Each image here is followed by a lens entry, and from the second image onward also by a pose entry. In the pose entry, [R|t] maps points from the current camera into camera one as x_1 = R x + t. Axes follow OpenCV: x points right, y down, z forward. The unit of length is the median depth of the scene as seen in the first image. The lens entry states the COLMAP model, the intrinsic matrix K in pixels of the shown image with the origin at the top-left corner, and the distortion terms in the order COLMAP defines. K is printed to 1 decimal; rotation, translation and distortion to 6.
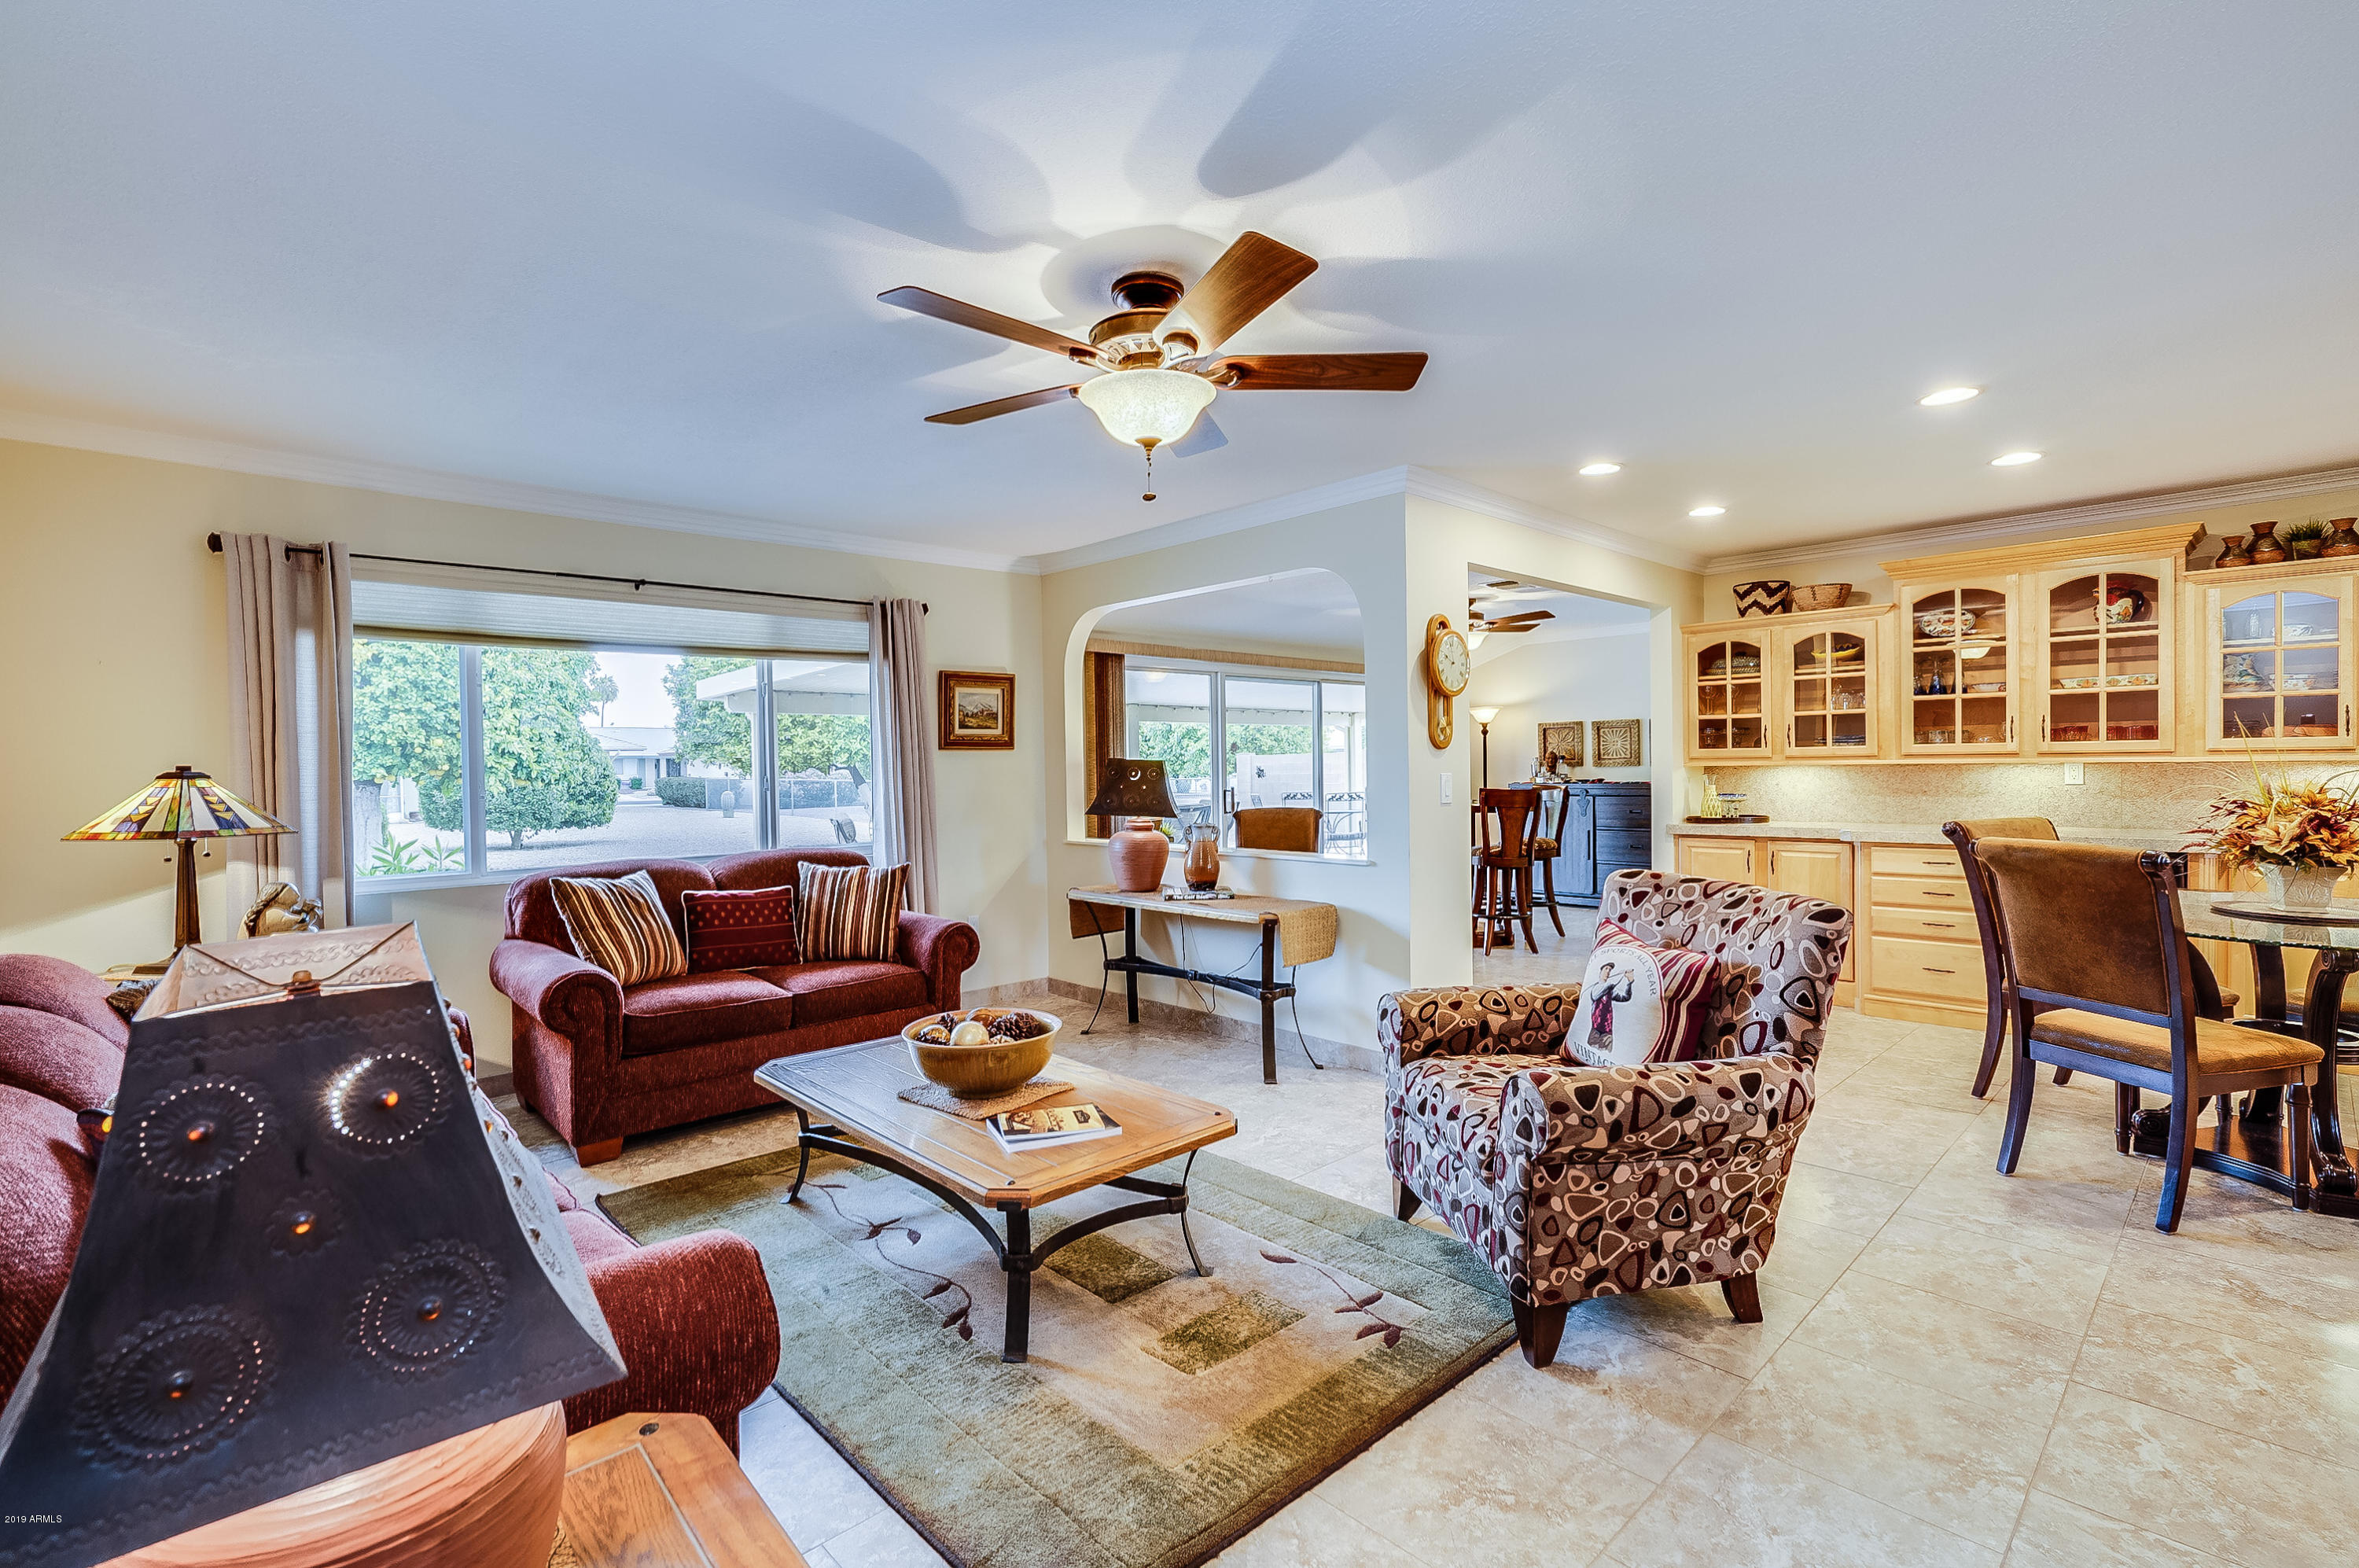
lens RADIAL K [[1082.1, 0, 1171.7], [0, 1082.1, 780.9], [0, 0, 1]] dist [0.004986, 0.000688]
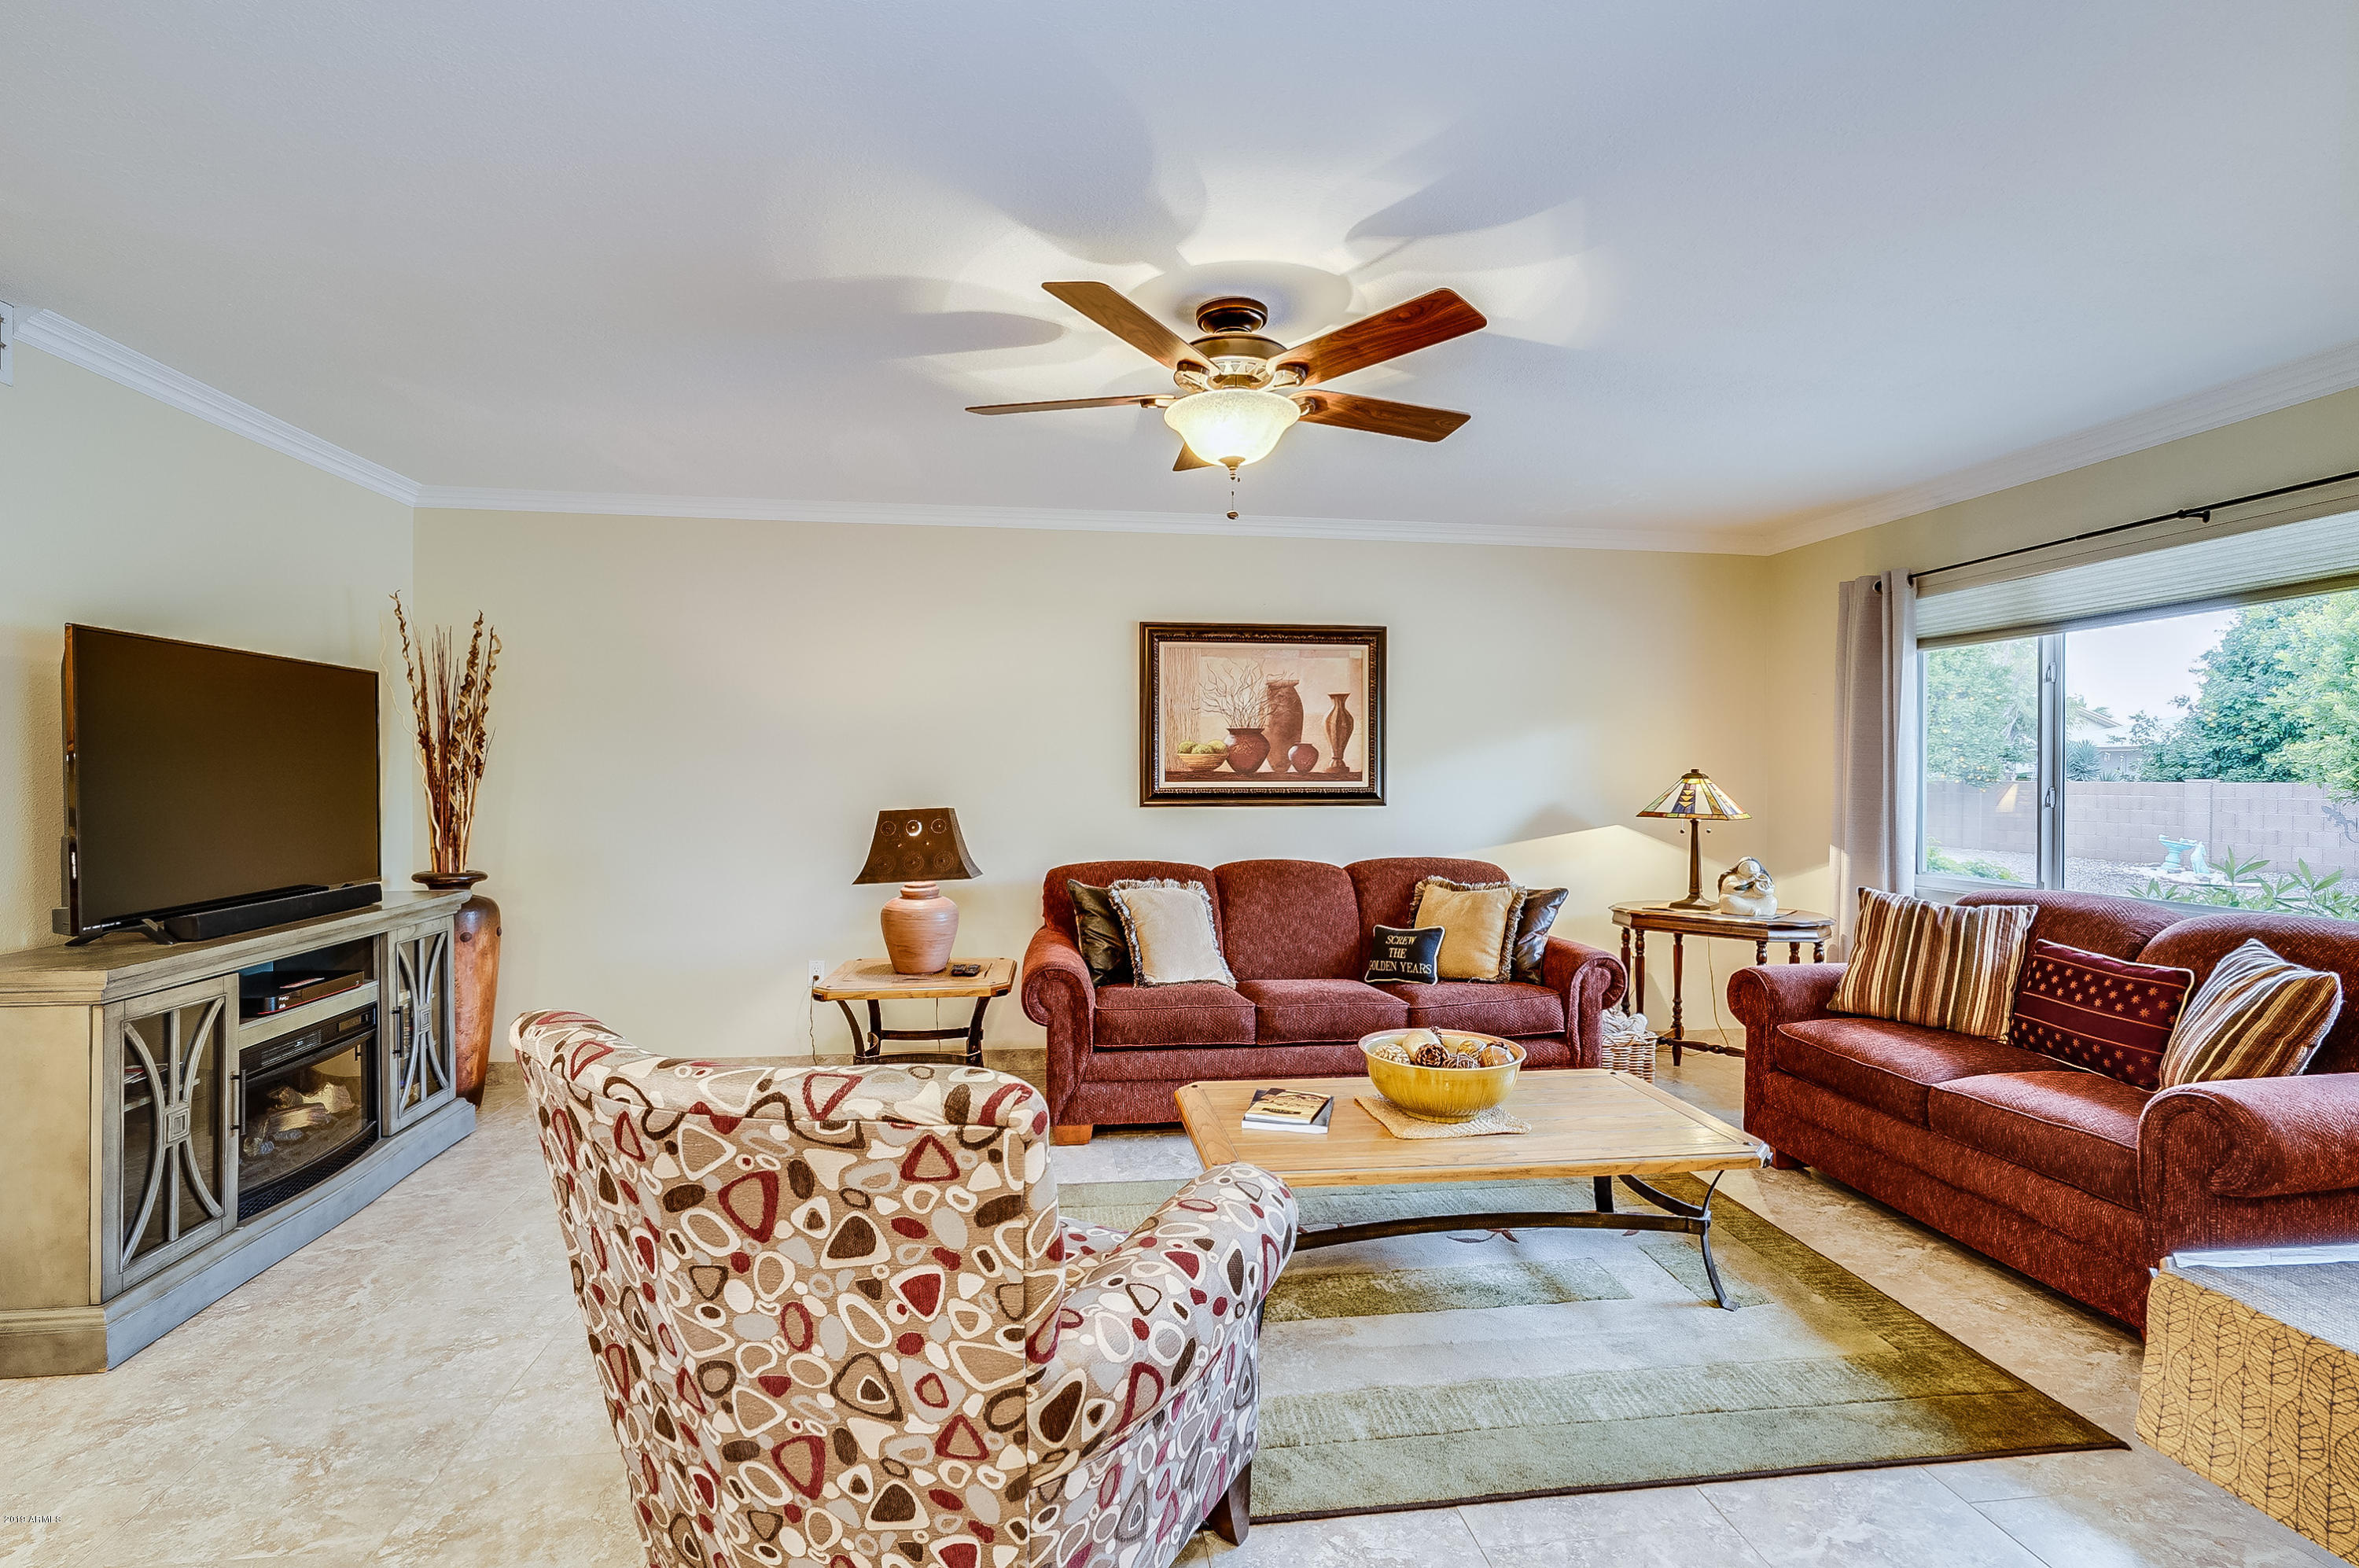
lens RADIAL K [[1082.1, 0, 1174.8], [0, 1082.1, 783.4], [0, 0, 1]] dist [0.004986, 0.000688]
pose [[-0.566752, 0.018777, -0.823674, 0.678151], [-0.008352, 0.999558, 0.028533, -0.030135], [0.823846, 0.023051, -0.566345, 1.220496]]
